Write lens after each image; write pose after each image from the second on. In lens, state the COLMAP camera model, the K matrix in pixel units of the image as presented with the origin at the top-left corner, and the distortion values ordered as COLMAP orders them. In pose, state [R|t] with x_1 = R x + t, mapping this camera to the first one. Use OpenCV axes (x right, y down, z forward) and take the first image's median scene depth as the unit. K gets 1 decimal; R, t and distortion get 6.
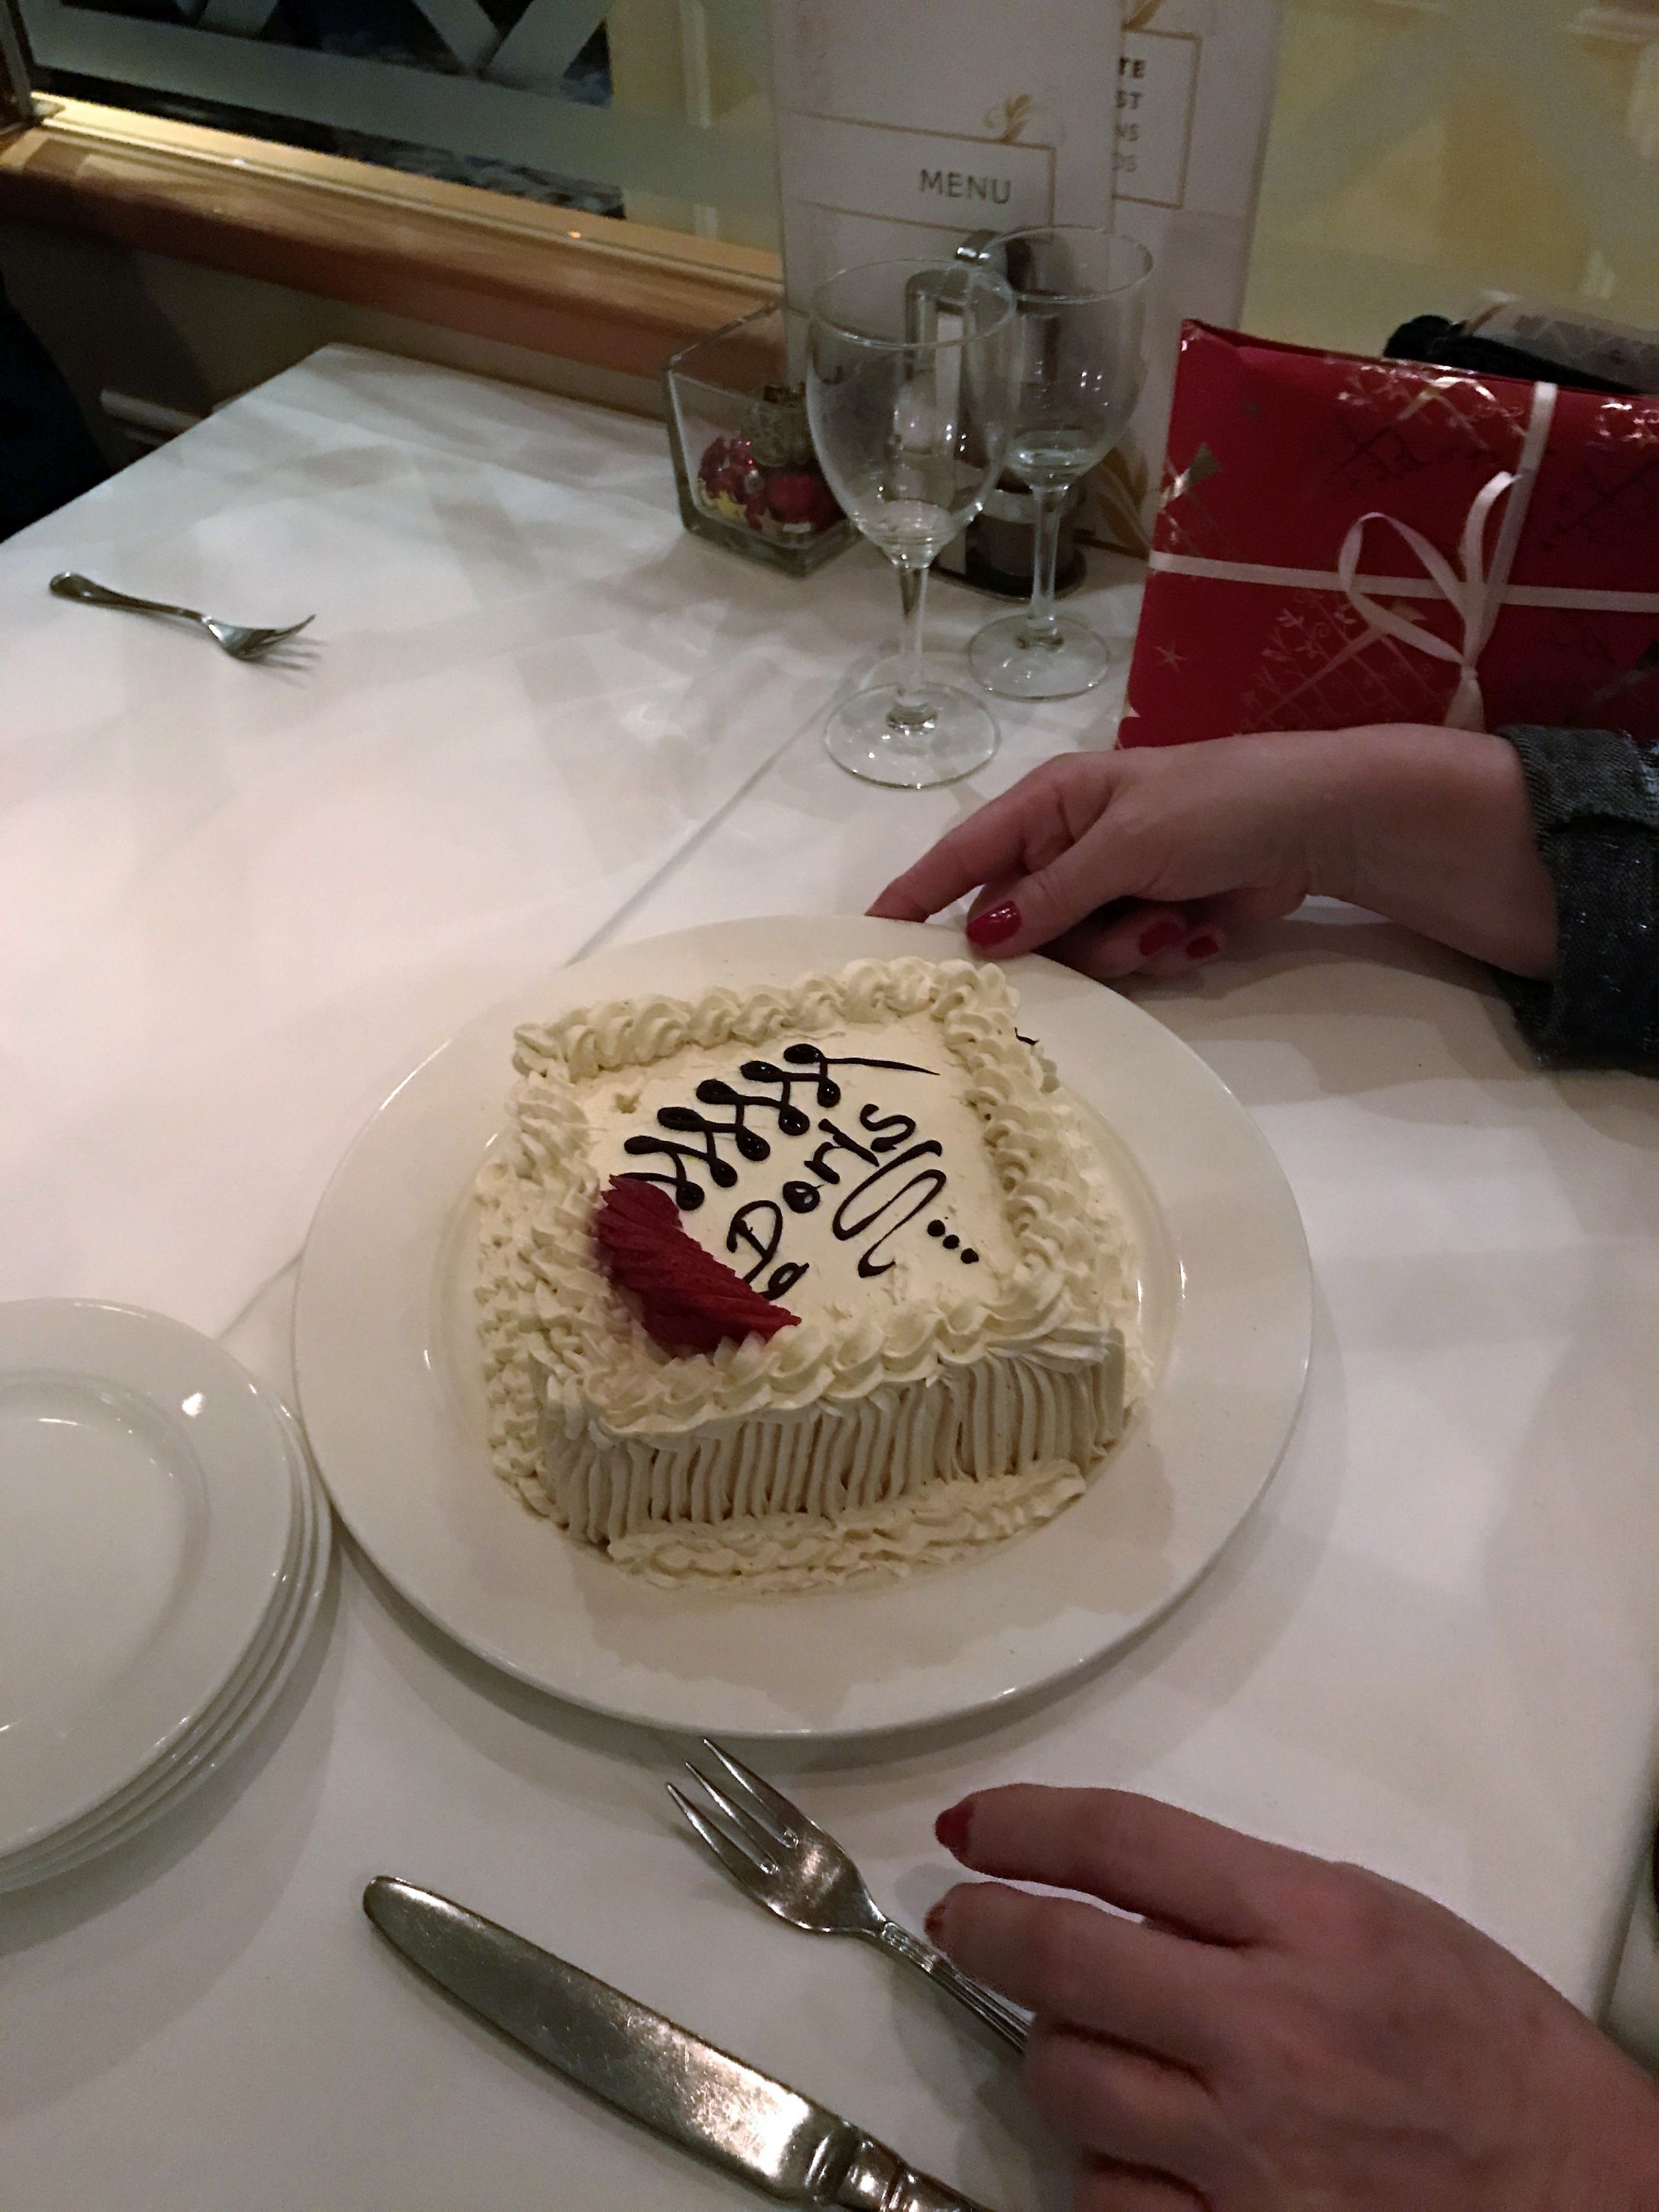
lens RADIAL K [[1926.9, 0, 829.5], [0, 1926.9, 1106.0], [0, 0, 1]] dist [0.063826, -0.000595]
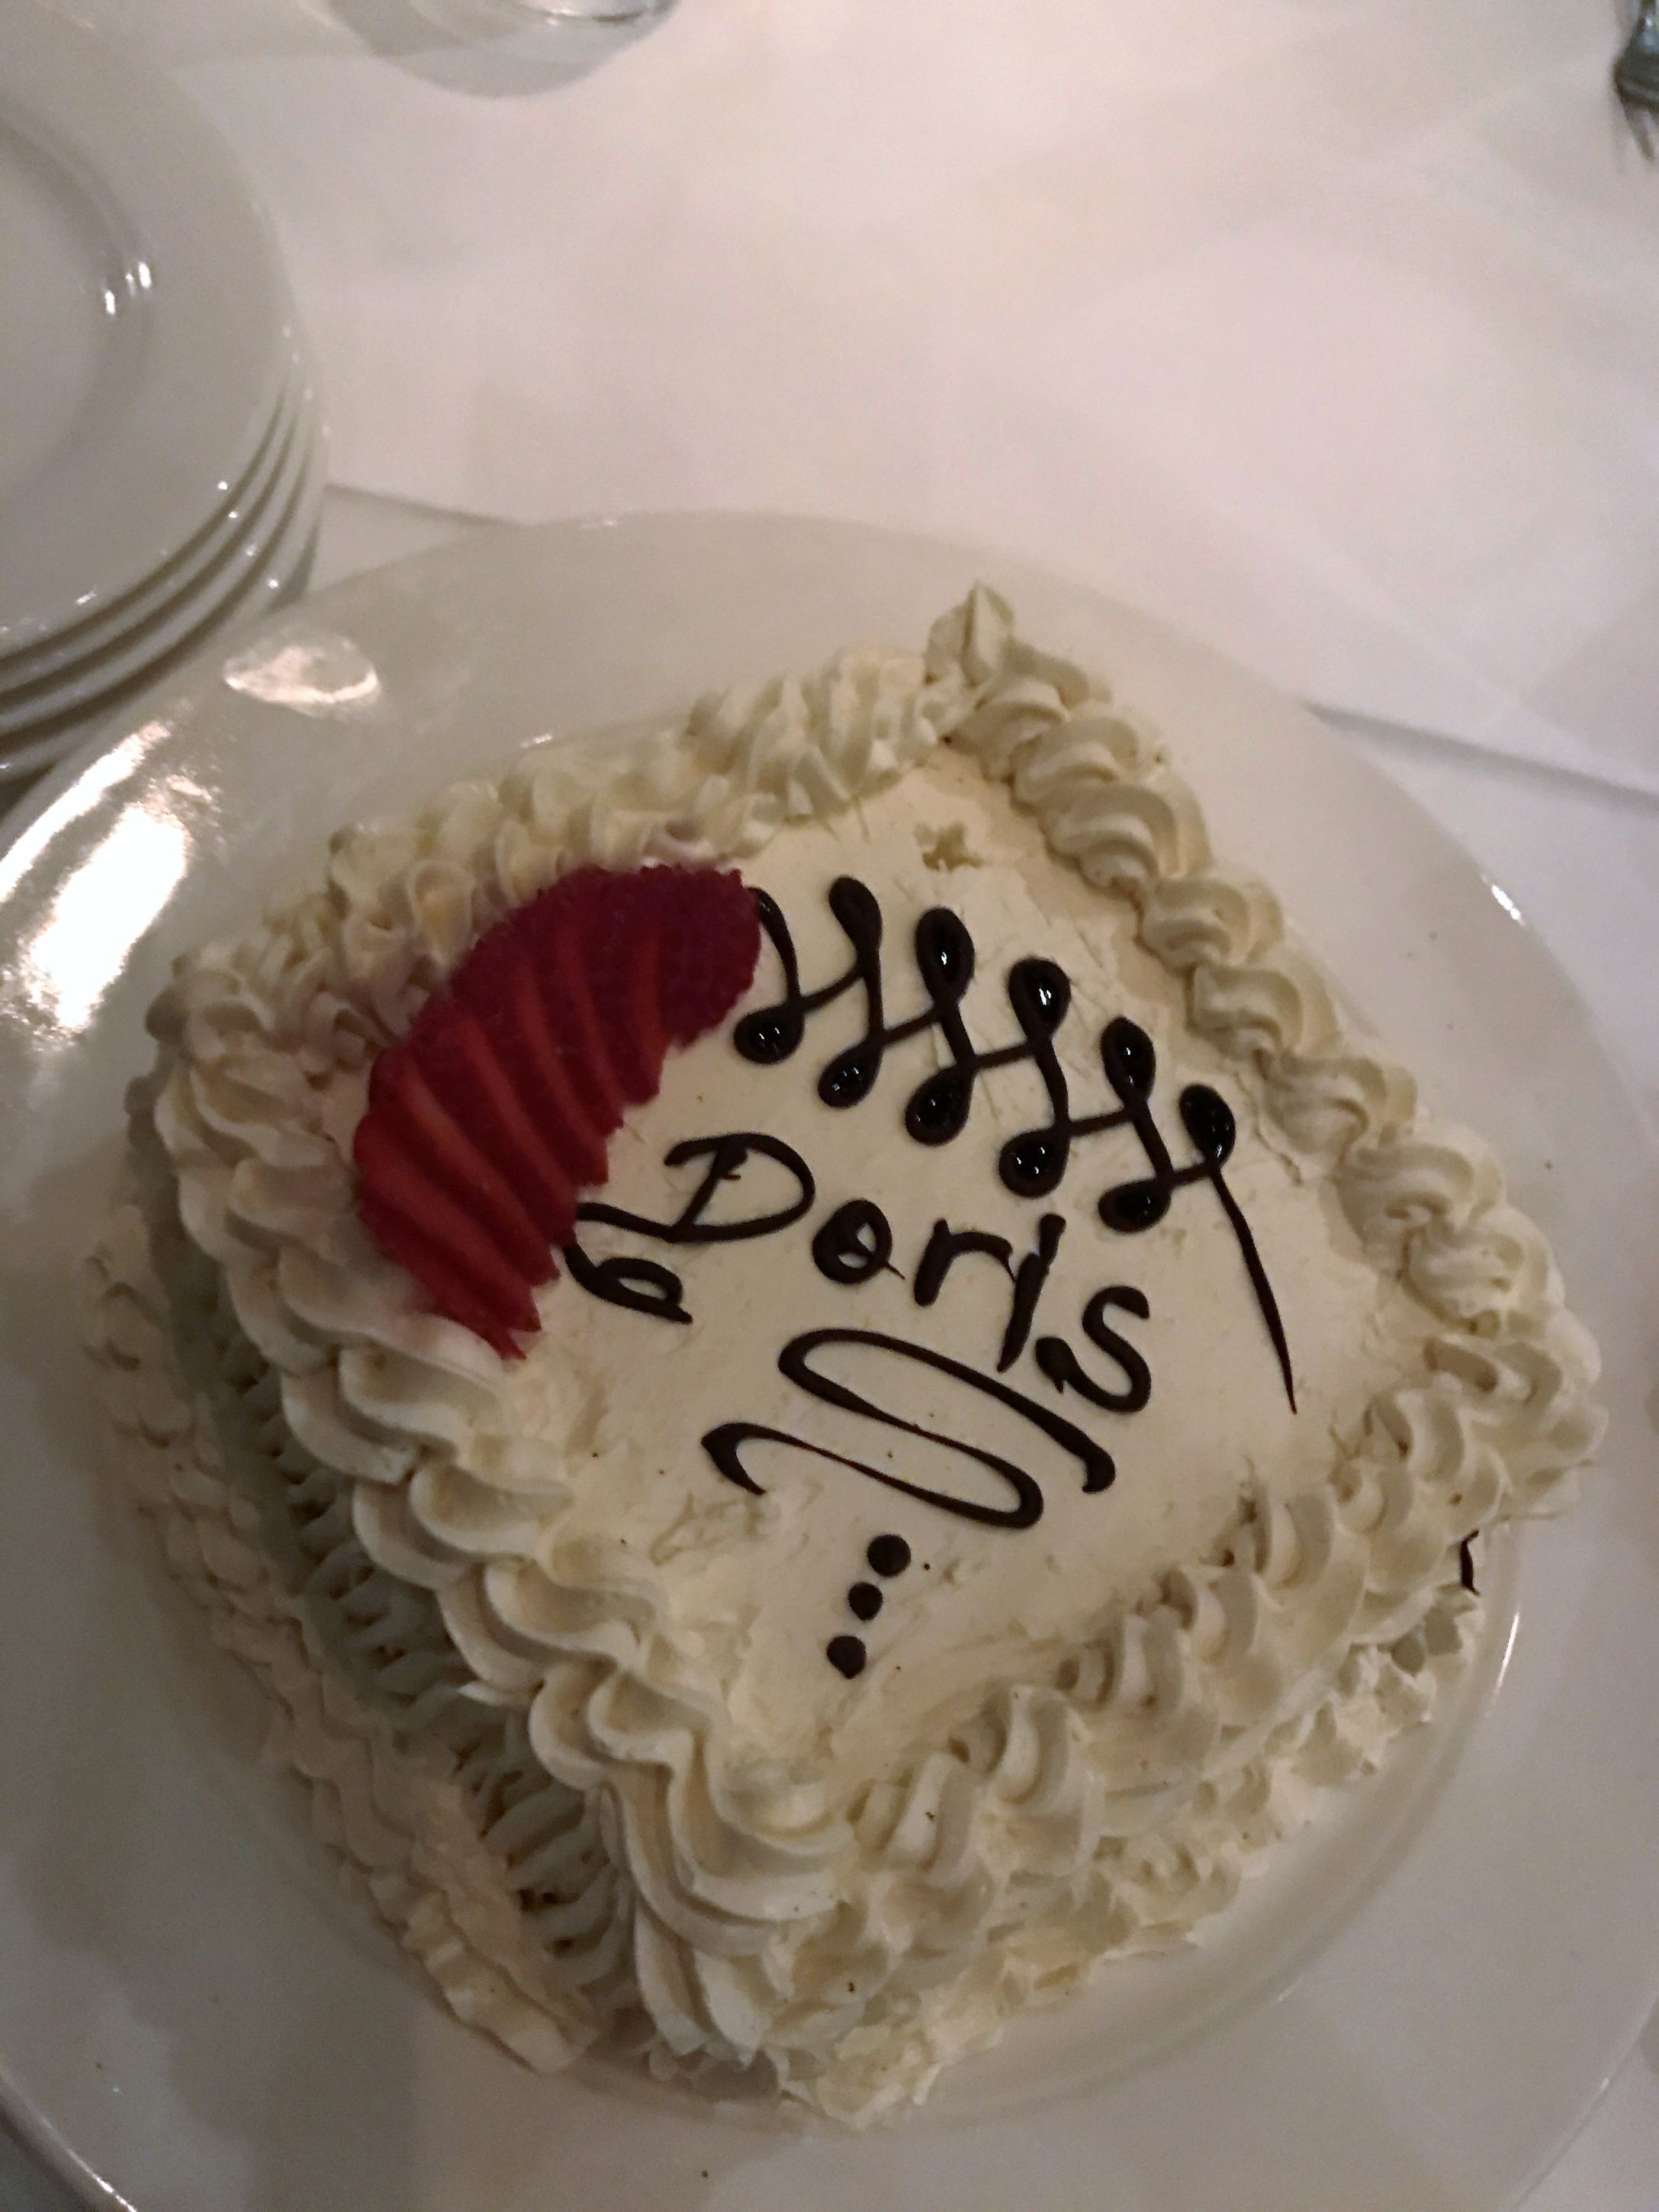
lens RADIAL K [[1926.9, 0, 829.5], [0, 1926.9, 1106.0], [0, 0, 1]] dist [0.063826, -0.000595]
pose [[0.395678, 0.875895, -0.276130, 0.077236], [-0.820770, 0.472153, 0.321572, -0.106371], [0.412039, 0.099400, 0.905728, 0.560477]]
